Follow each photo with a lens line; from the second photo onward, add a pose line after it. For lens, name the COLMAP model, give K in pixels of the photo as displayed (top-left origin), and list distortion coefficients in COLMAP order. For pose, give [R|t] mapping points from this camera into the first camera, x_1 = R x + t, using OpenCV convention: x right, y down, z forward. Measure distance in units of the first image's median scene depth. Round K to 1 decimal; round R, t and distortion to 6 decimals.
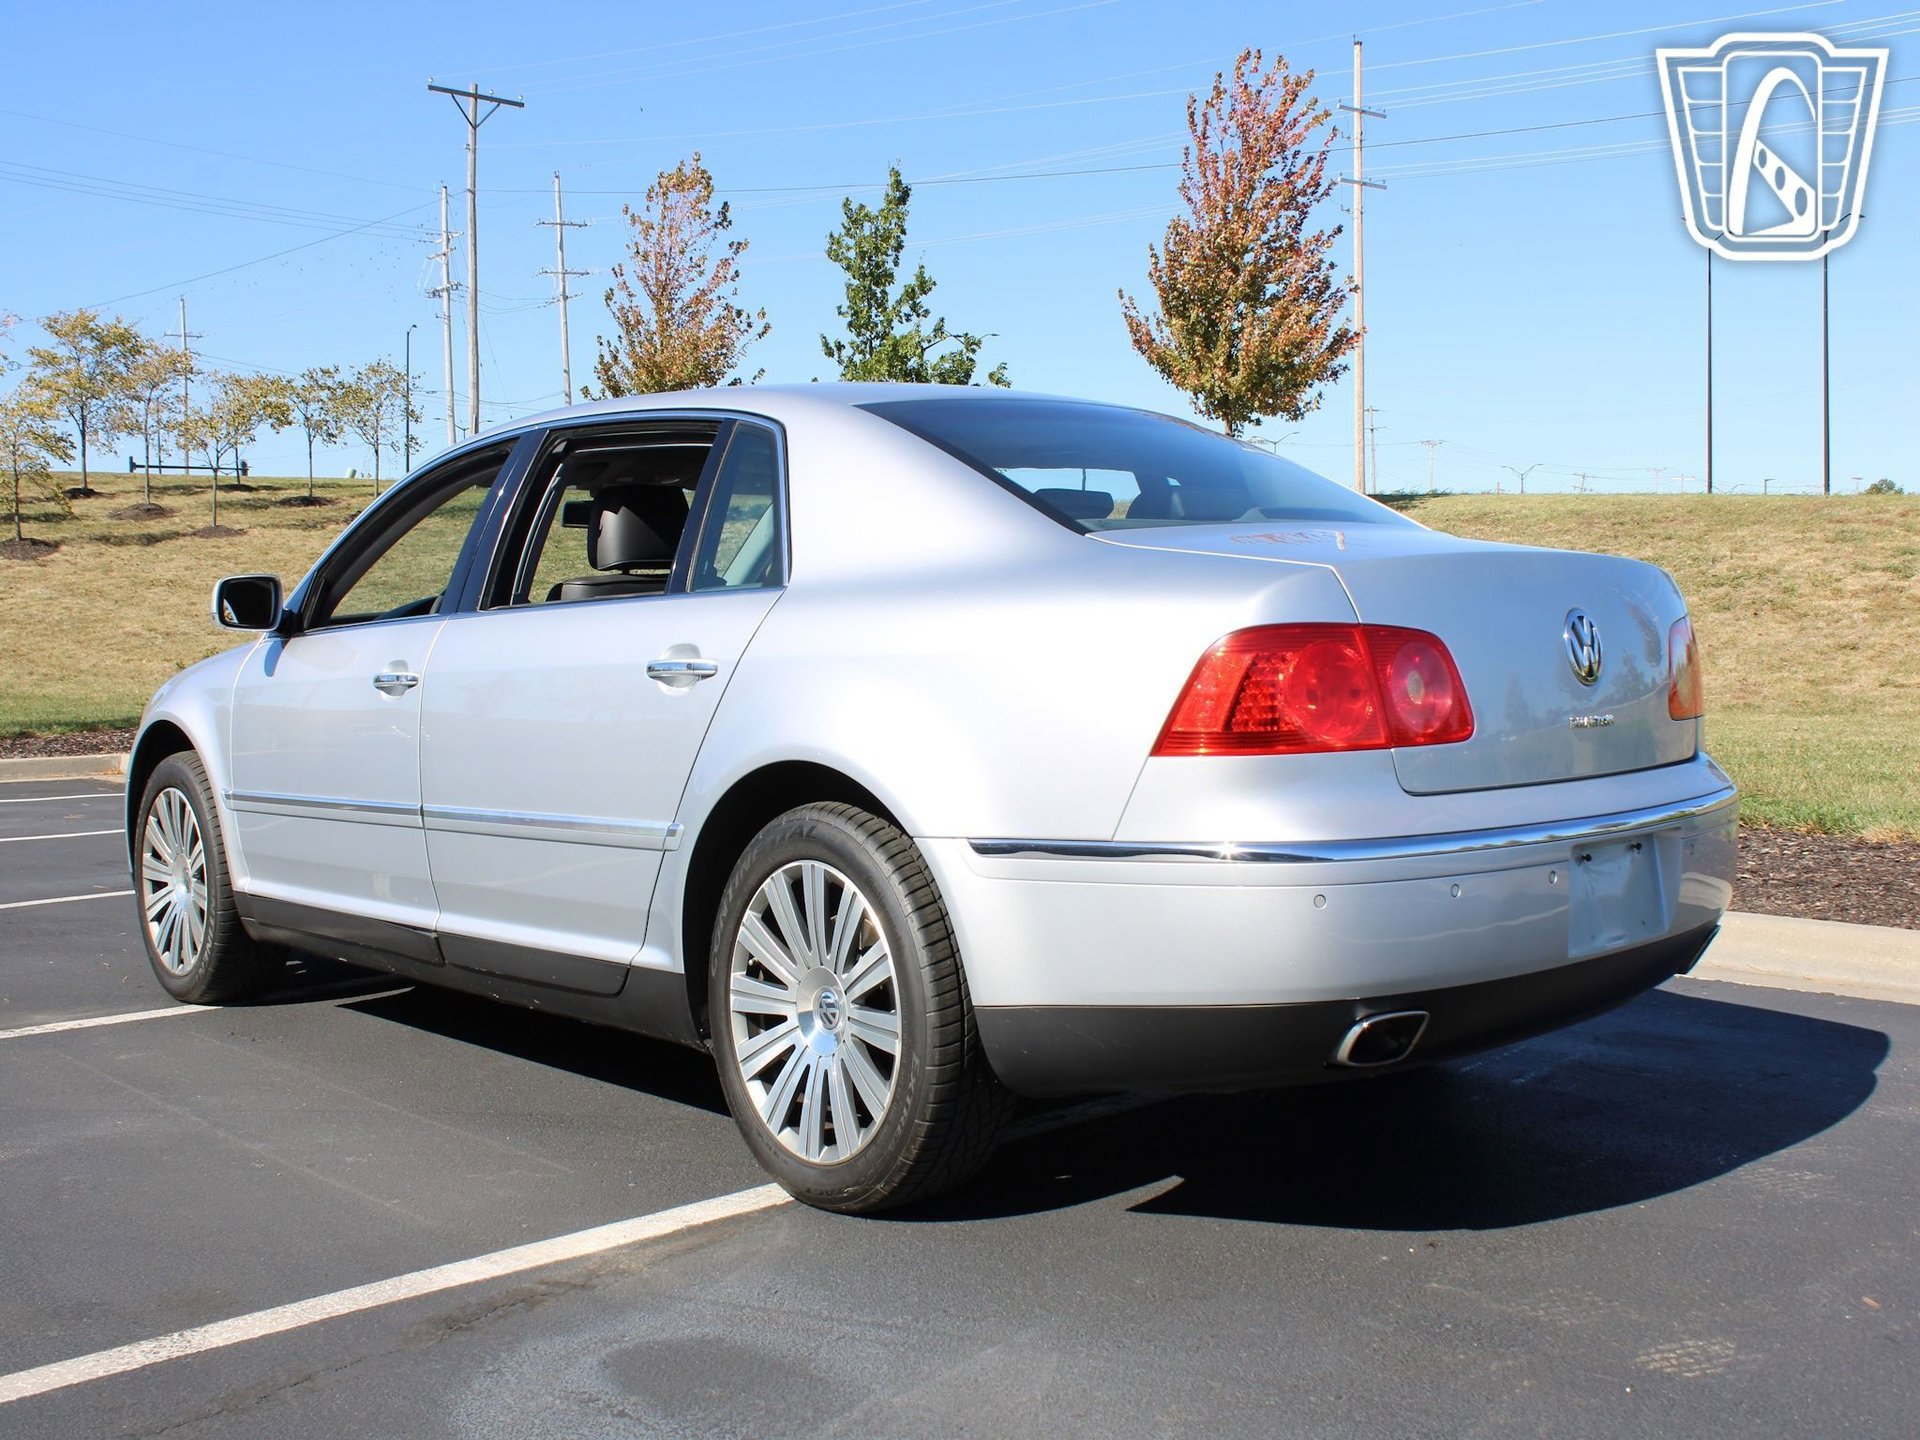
lens RADIAL K [[2031.8, 0, 960.0], [0, 2031.8, 720.0], [0, 0, 1]] dist [-0.136764, 0.146936]
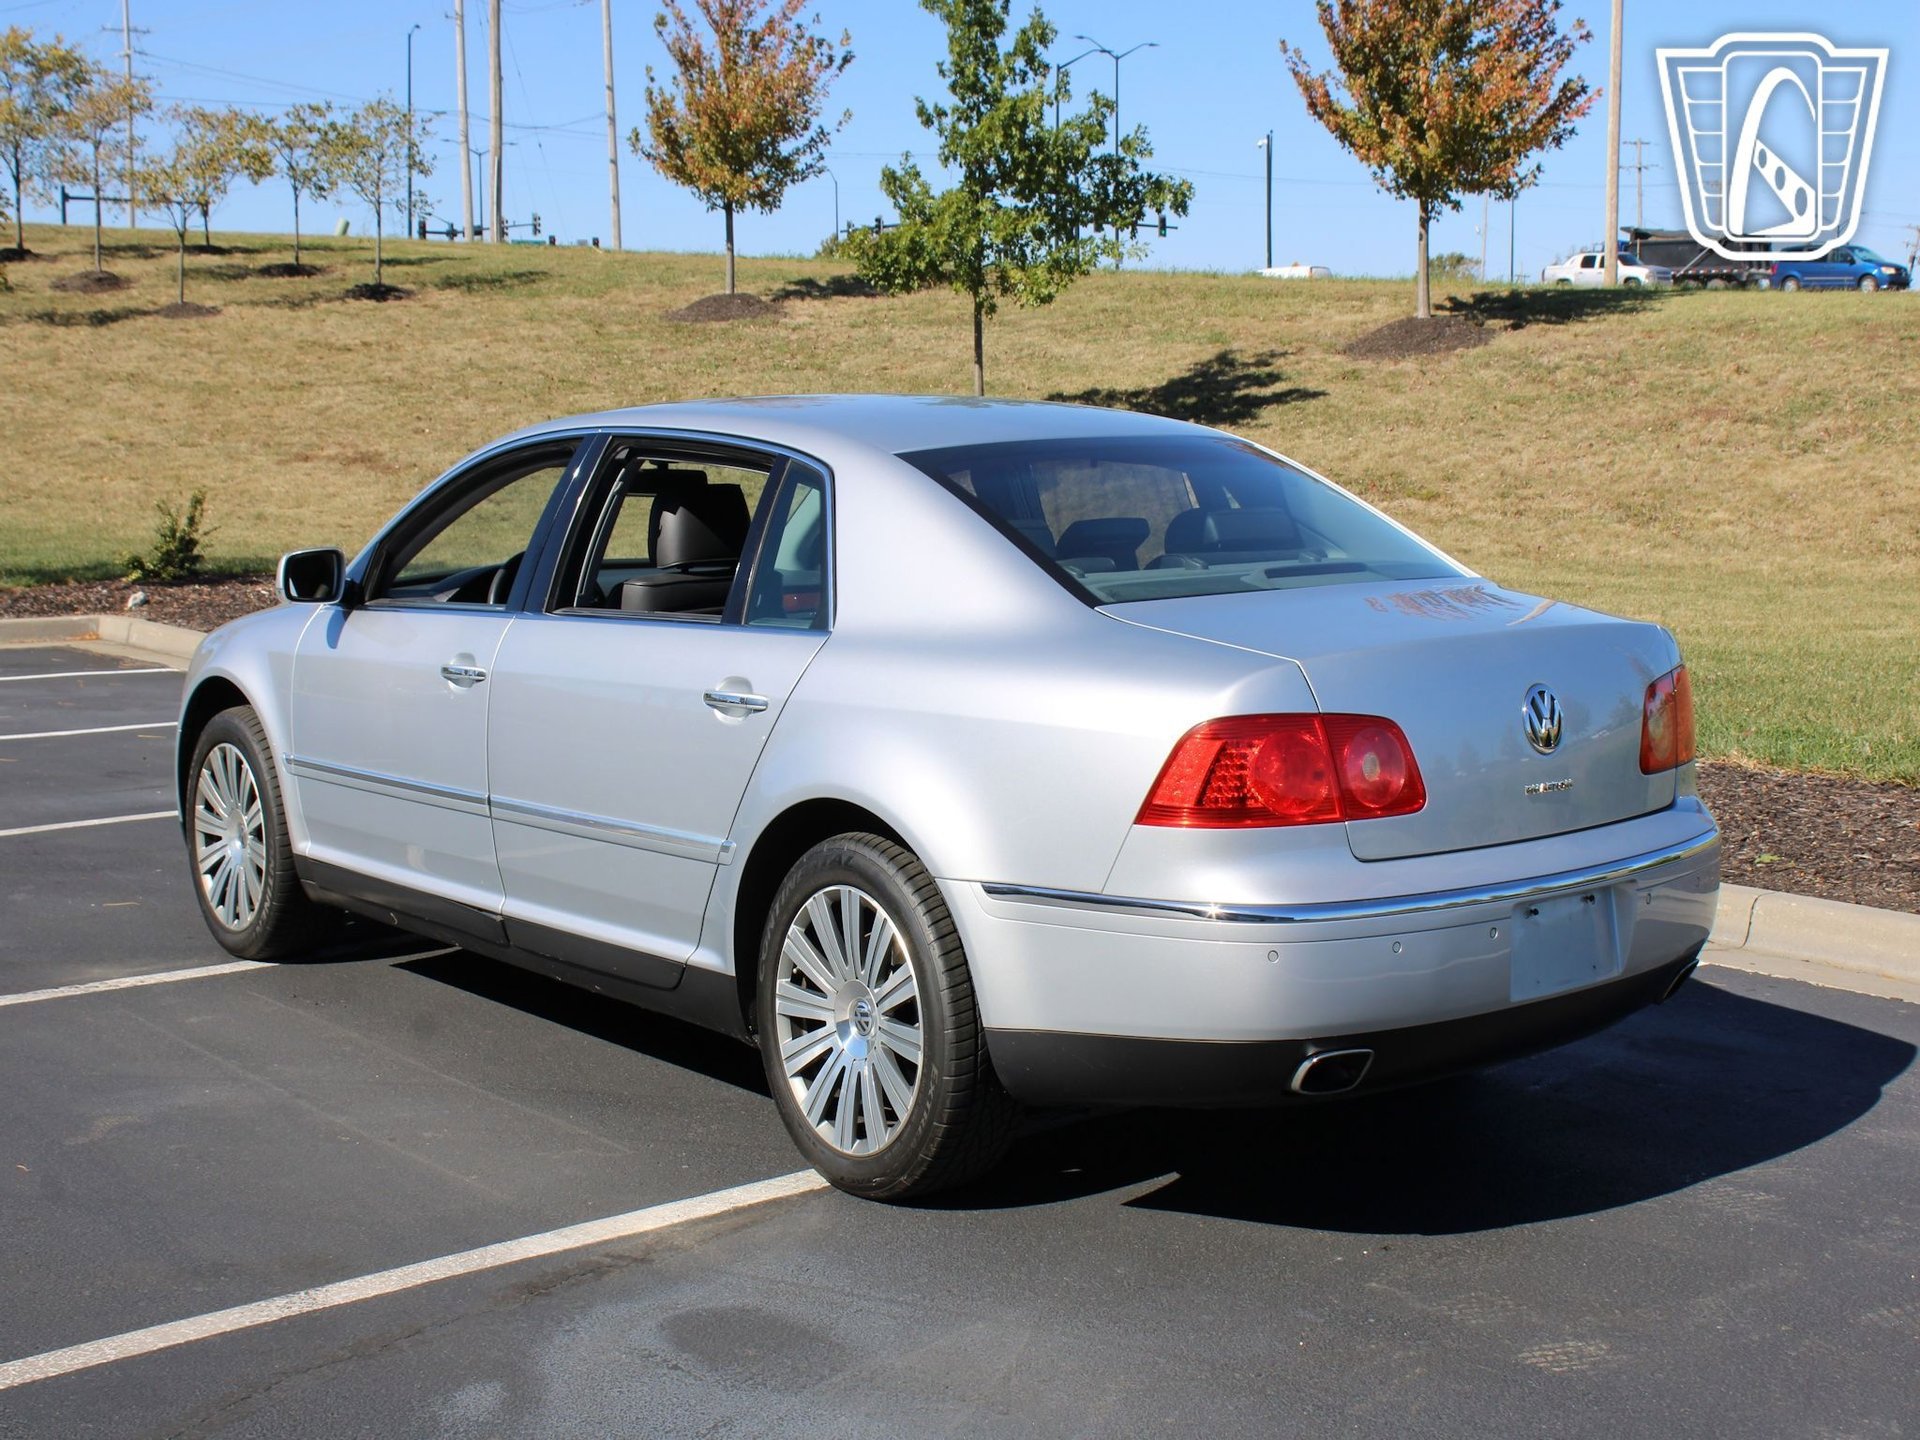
lens RADIAL K [[2587.4, 0, 932.6], [0, 2587.4, 682.2], [0, 0, 1]] dist [-0.122763, 0.295668]
pose [[0.997700, 0.019008, -0.065067, 0.056562], [-0.014961, 0.997956, 0.062132, -0.118038], [0.066115, -0.061016, 0.995945, -0.364429]]
